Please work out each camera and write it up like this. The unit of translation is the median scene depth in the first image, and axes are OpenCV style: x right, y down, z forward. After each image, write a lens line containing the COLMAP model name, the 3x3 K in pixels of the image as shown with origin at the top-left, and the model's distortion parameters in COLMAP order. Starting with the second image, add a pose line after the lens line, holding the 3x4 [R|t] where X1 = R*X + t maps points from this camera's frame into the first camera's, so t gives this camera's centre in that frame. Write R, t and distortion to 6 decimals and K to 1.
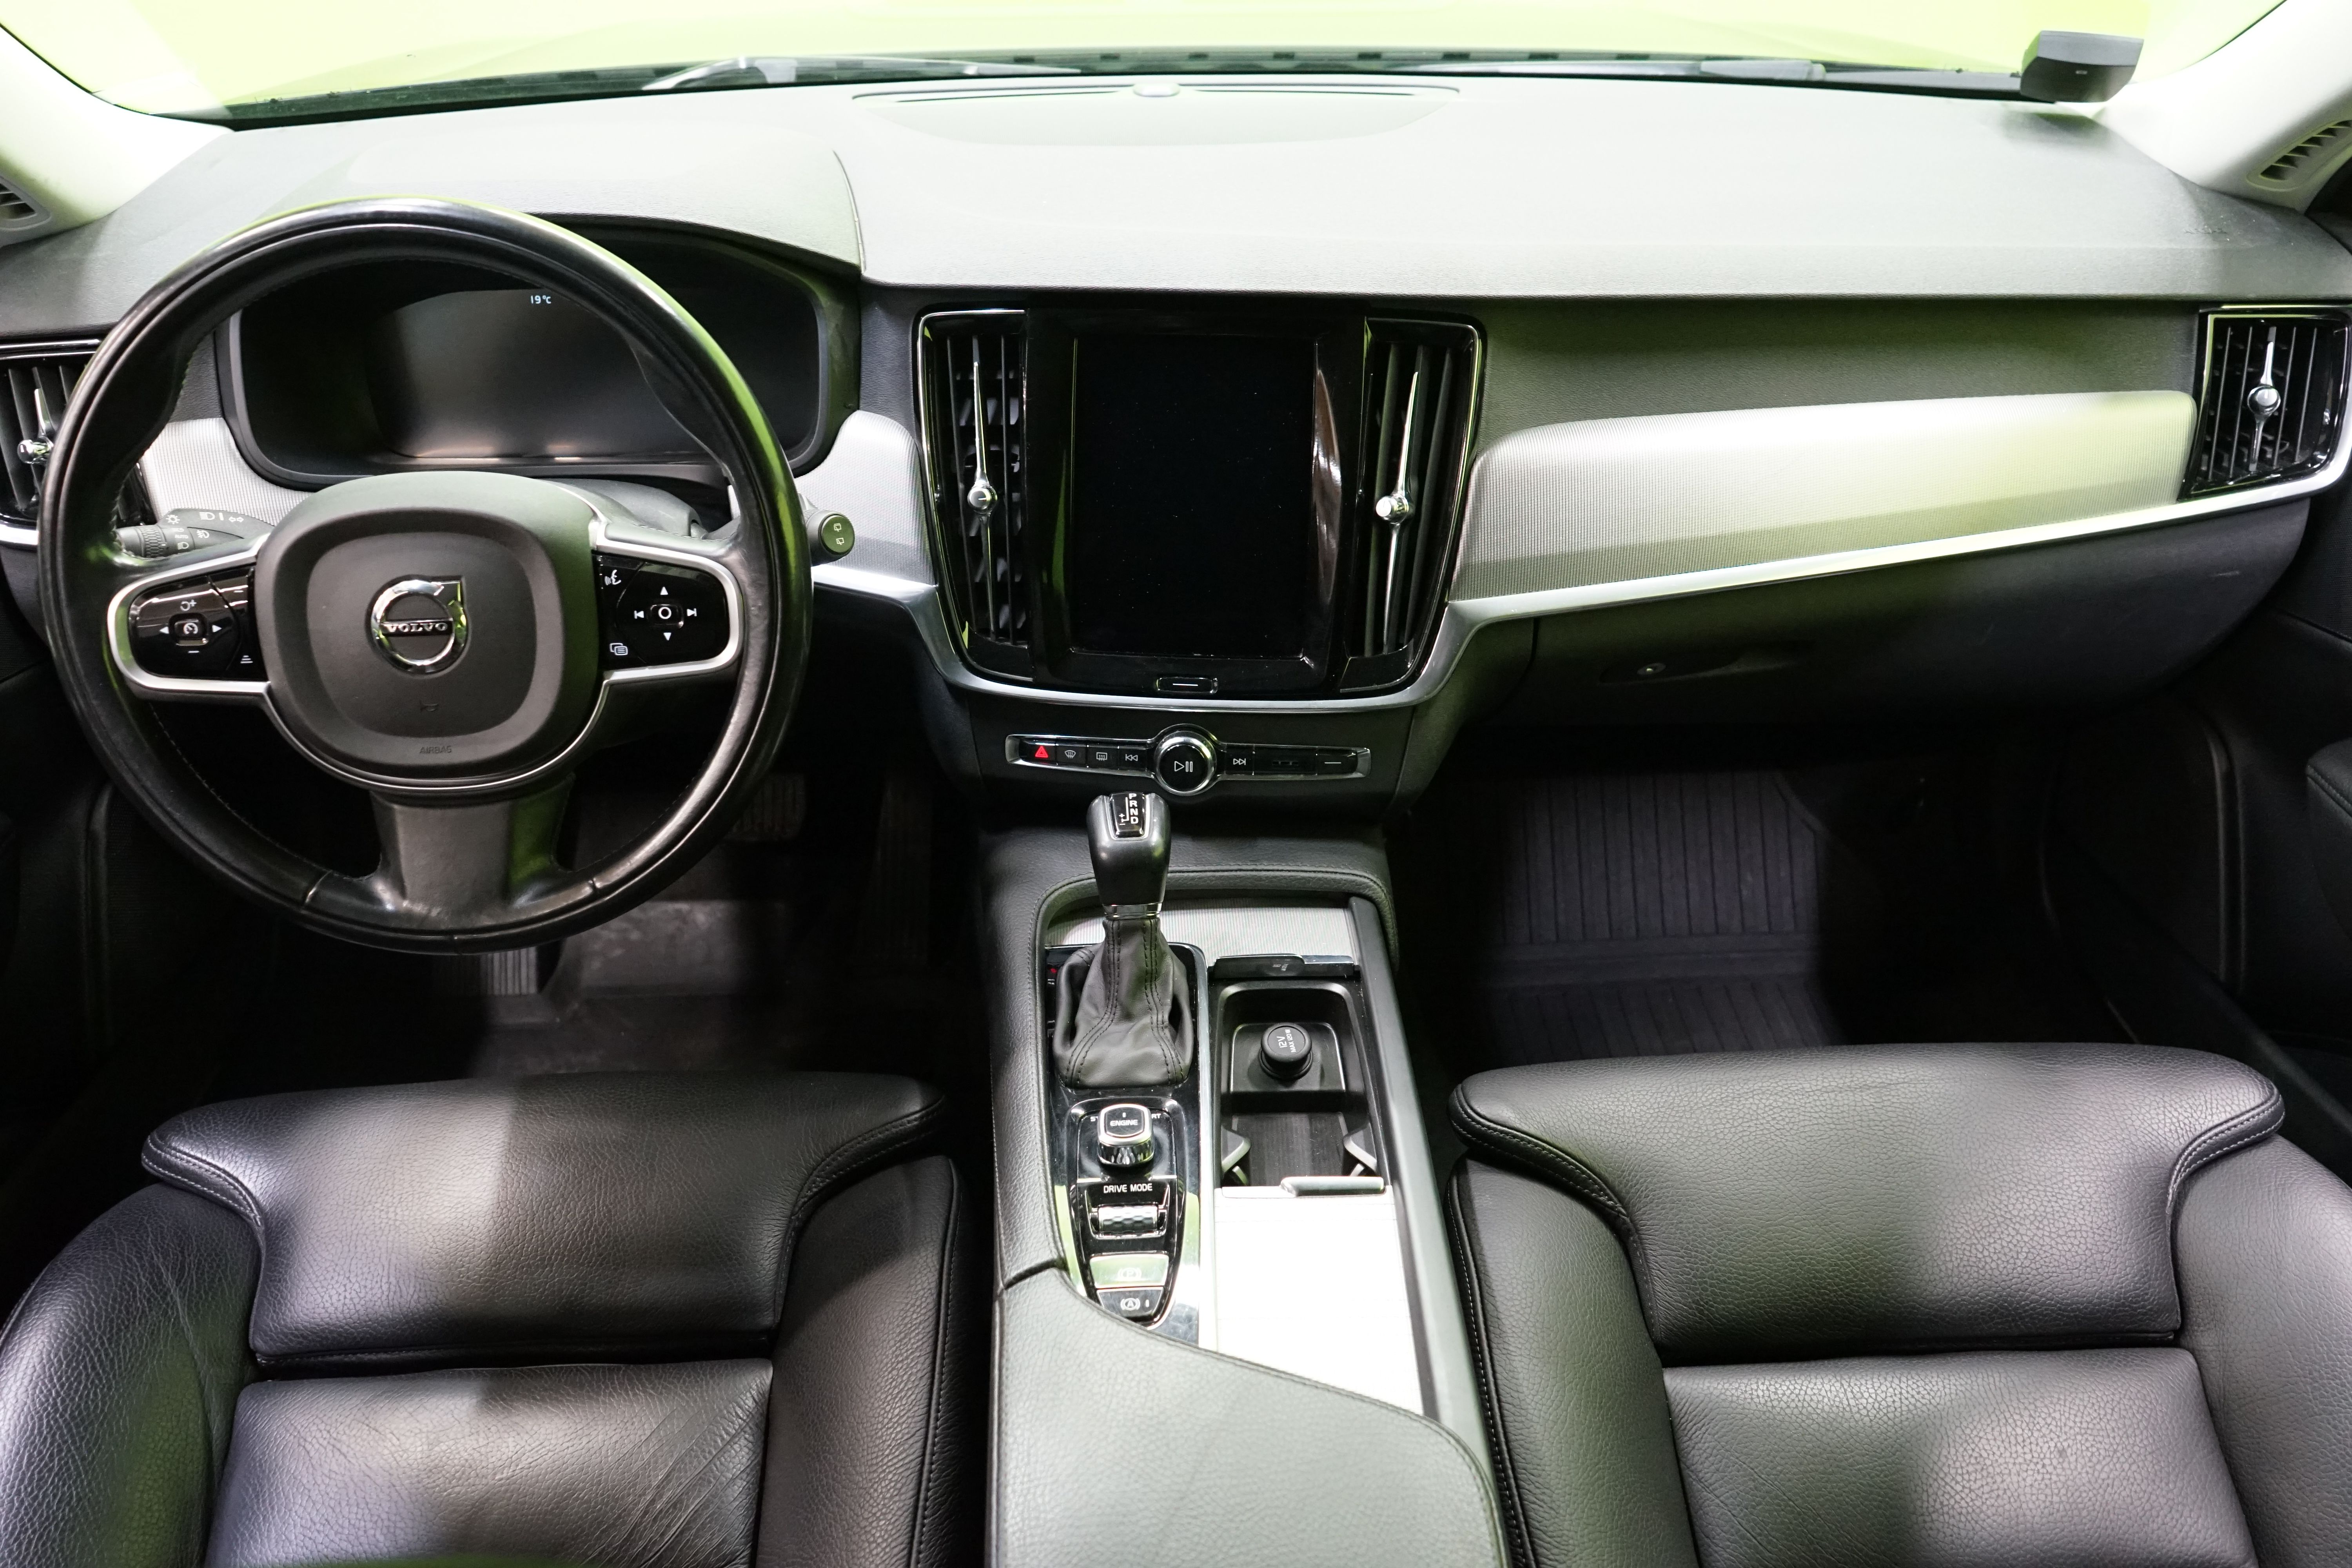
lens RADIAL K [[1906.9, 0, 1172.9], [0, 1906.9, 785.4], [0, 0, 1]] dist [-0.002129, -0.015508]
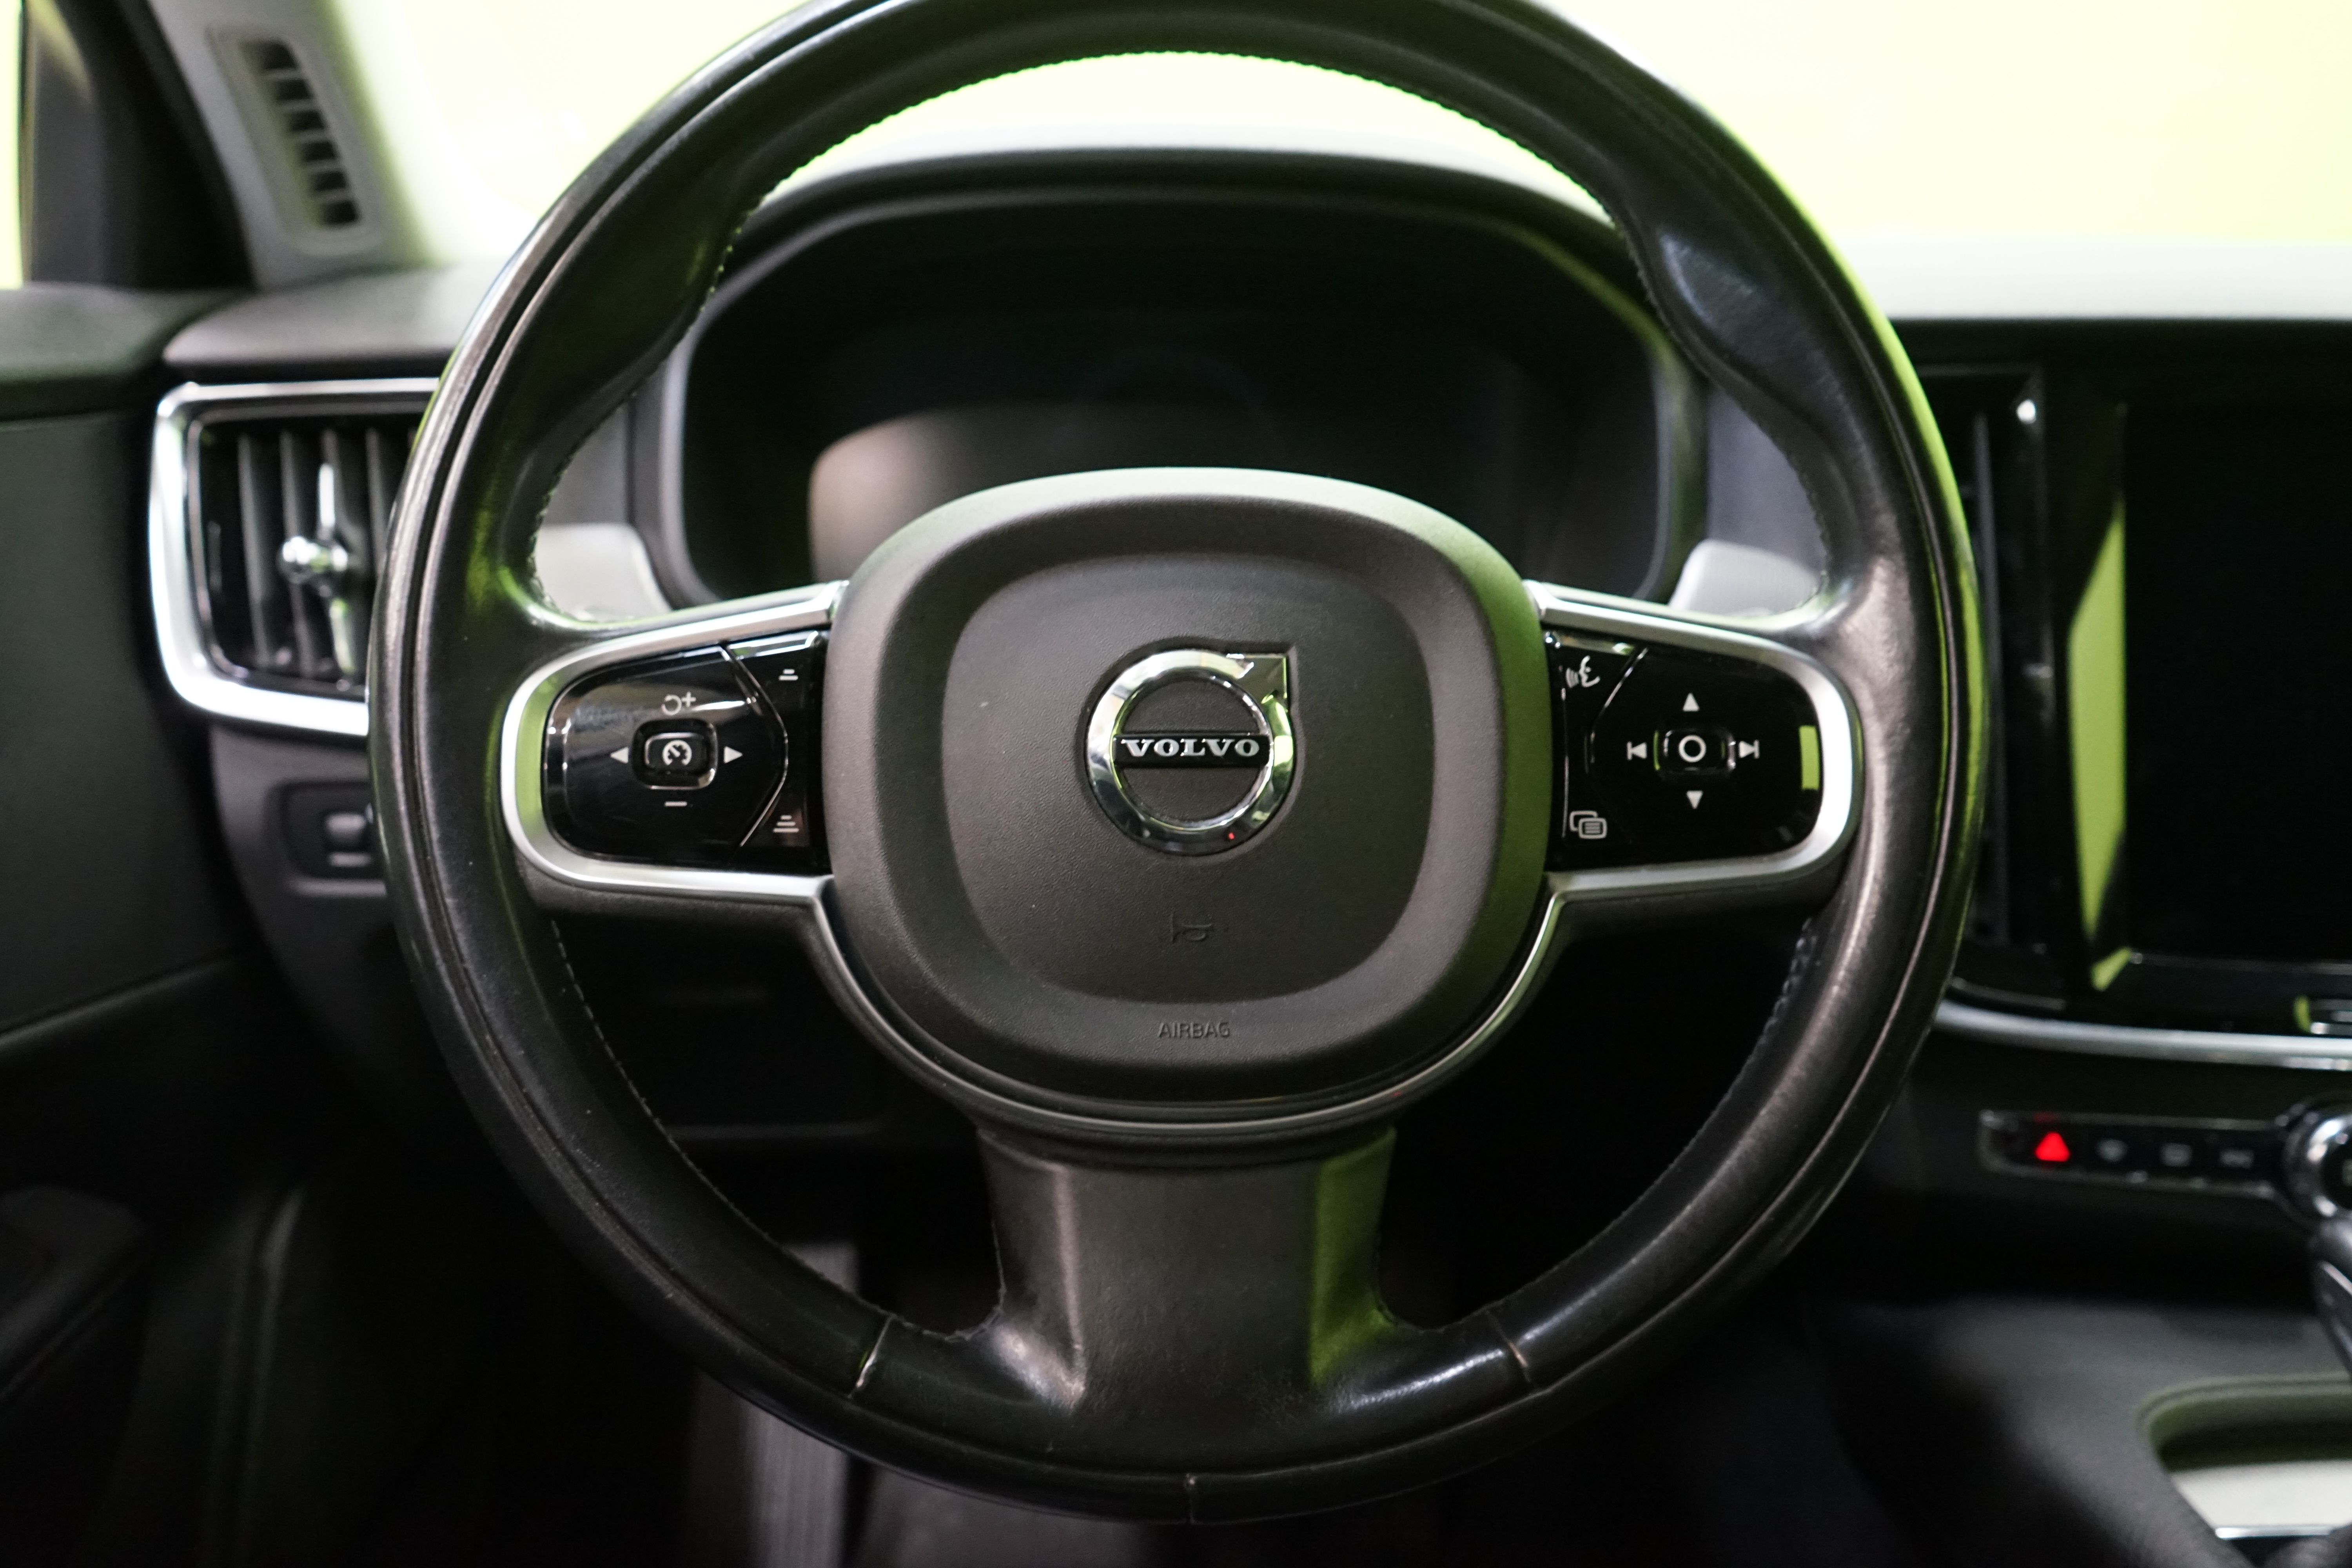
lens RADIAL K [[1906.9, 0, 1179.2], [0, 1906.9, 786.6], [0, 0, 1]] dist [-0.002129, -0.015508]
pose [[0.999643, 0.018858, -0.018921, -0.382111], [-0.023368, 0.960509, -0.277267, 0.049835], [0.012946, 0.277611, 0.960606, 0.555442]]
